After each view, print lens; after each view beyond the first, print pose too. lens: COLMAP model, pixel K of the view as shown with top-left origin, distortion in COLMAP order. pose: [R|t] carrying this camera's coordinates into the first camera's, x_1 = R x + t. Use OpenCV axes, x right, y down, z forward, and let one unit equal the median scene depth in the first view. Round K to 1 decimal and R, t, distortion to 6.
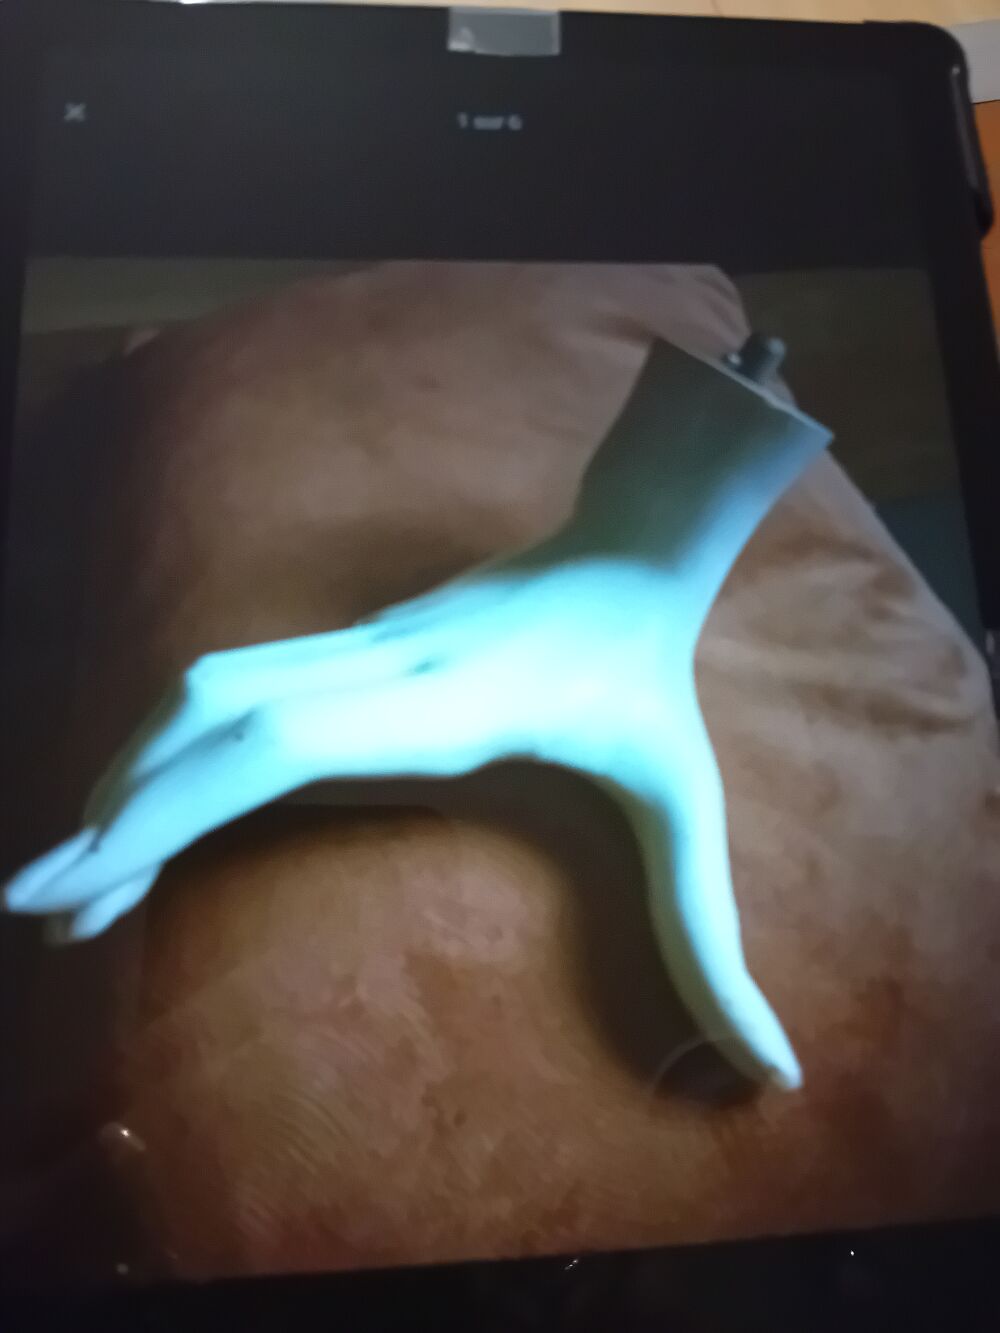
lens RADIAL K [[1020.7, 0, 500.0], [0, 1020.7, 666.5], [0, 0, 1]] dist [0.000116, -0.000571]
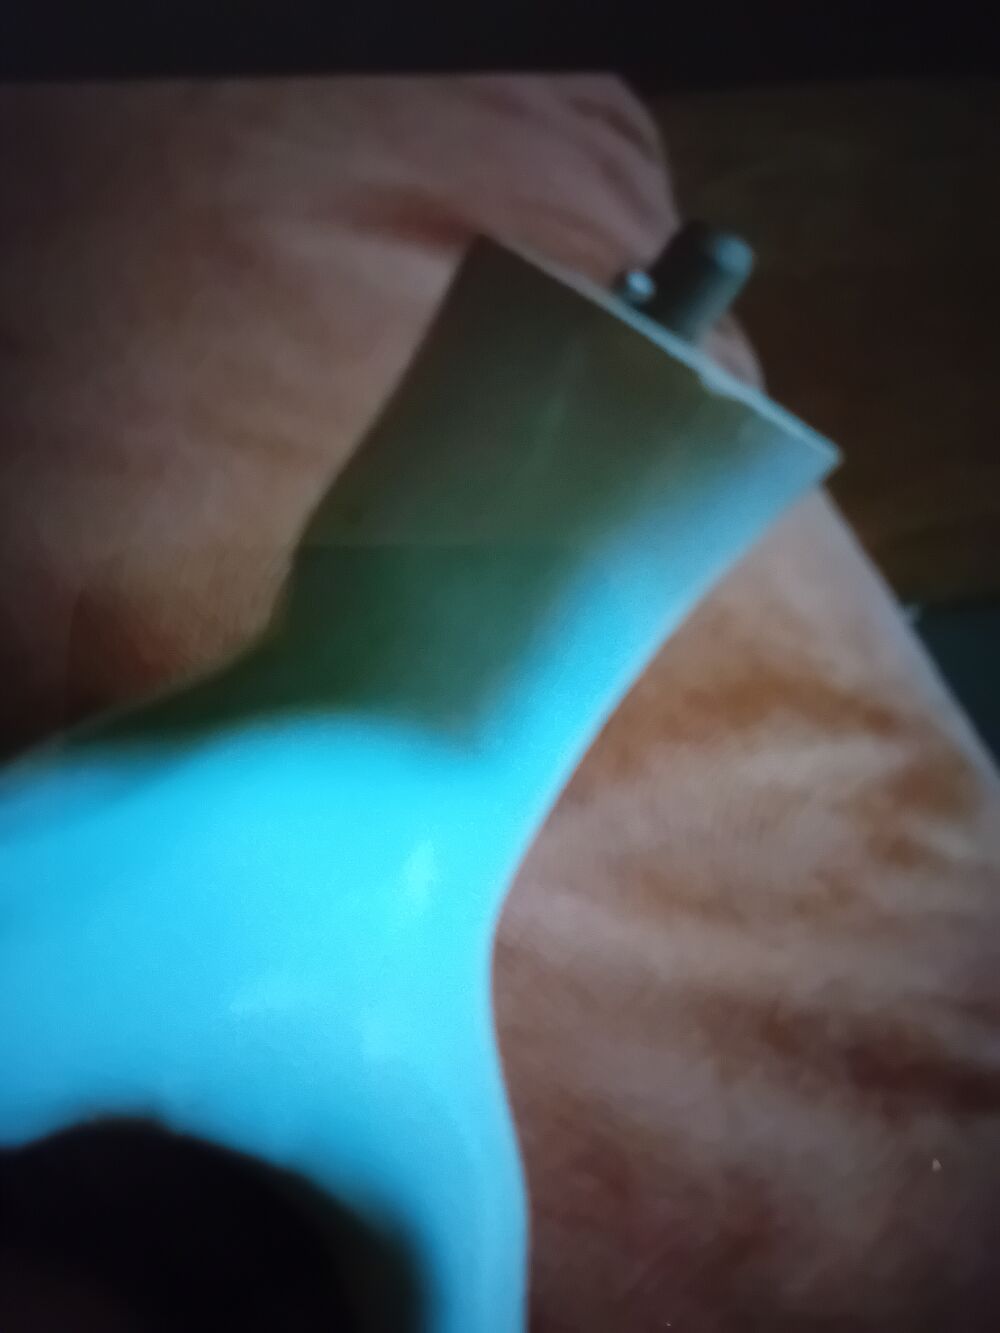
lens RADIAL K [[588.2, 0, 500.0], [0, 588.2, 666.5], [0, 0, 1]] dist [-0.012514, -0.000206]
pose [[0.995166, 0.042372, -0.088596, 0.199982], [-0.025774, 0.983197, 0.180722, -0.176006], [0.094765, -0.177565, 0.979536, 0.707026]]
